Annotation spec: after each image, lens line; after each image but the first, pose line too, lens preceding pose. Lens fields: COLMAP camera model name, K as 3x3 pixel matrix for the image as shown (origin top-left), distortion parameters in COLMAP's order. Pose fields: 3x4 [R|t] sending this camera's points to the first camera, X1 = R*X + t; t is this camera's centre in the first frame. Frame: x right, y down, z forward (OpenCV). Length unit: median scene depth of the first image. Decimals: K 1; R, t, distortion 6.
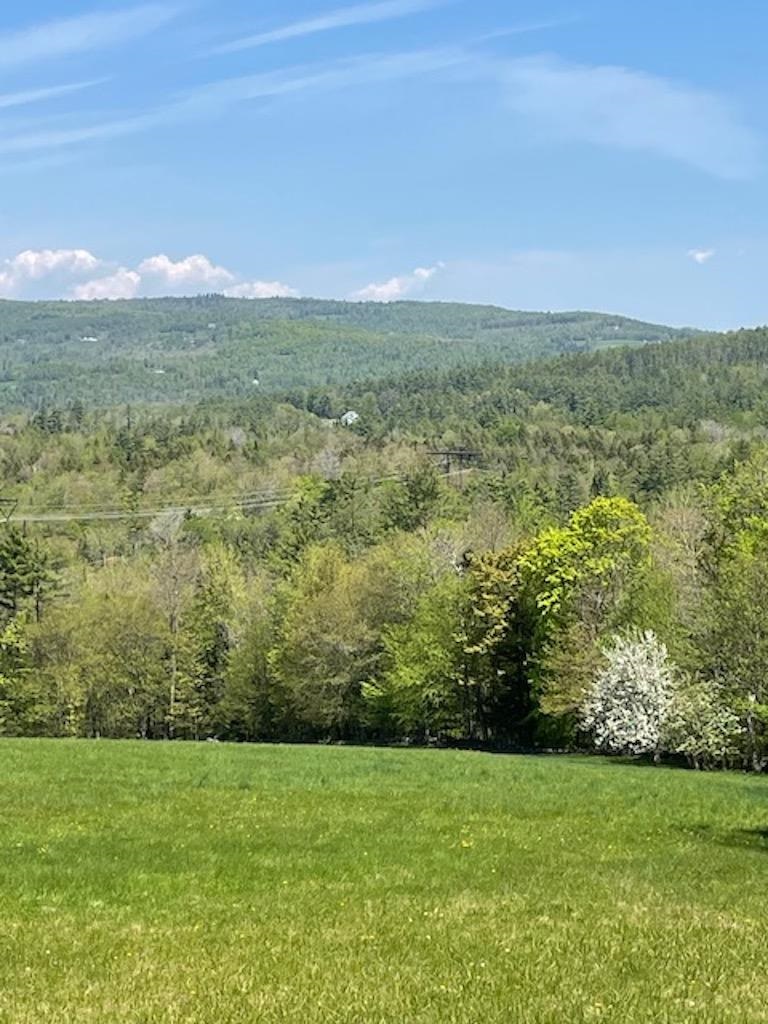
lens RADIAL K [[2271.0, 0, 343.5], [0, 2271.0, 509.5], [0, 0, 1]] dist [0.075727, 0.000000]
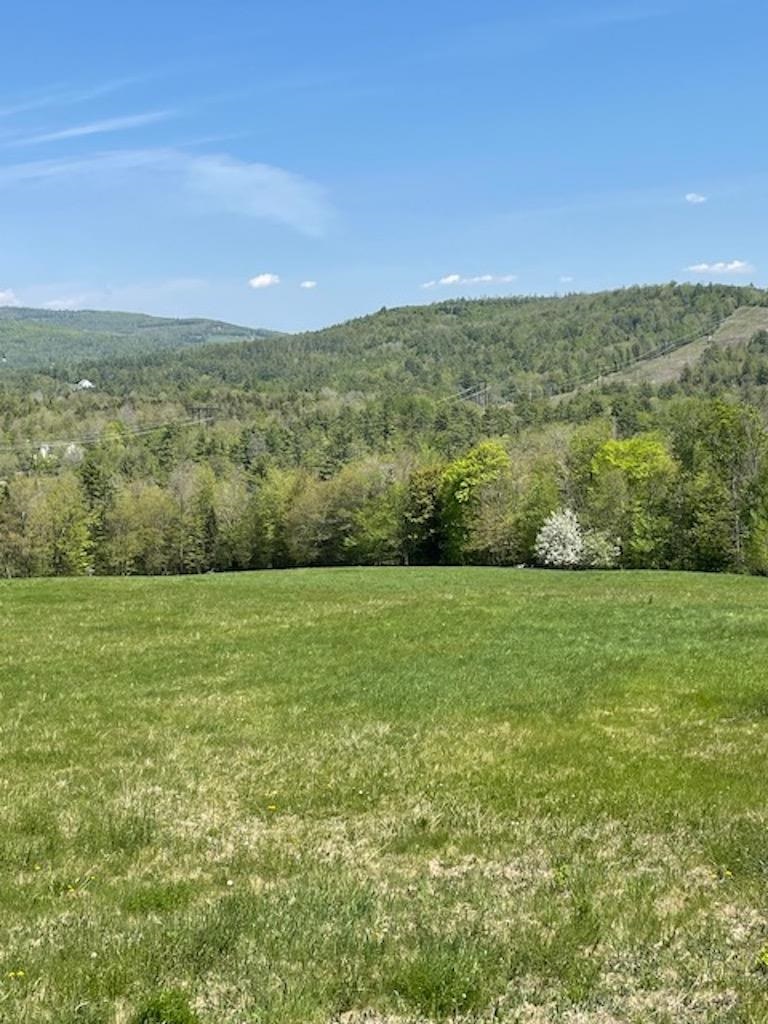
lens RADIAL K [[1336.3, 0, 376.0], [0, 1336.3, 519.7], [0, 0, 1]] dist [0.064547, 0.000000]
pose [[0.972573, -0.026332, 0.231102, -0.212343], [0.011880, 0.997898, 0.063705, -0.011910], [-0.232294, -0.059212, 0.970842, -0.110908]]
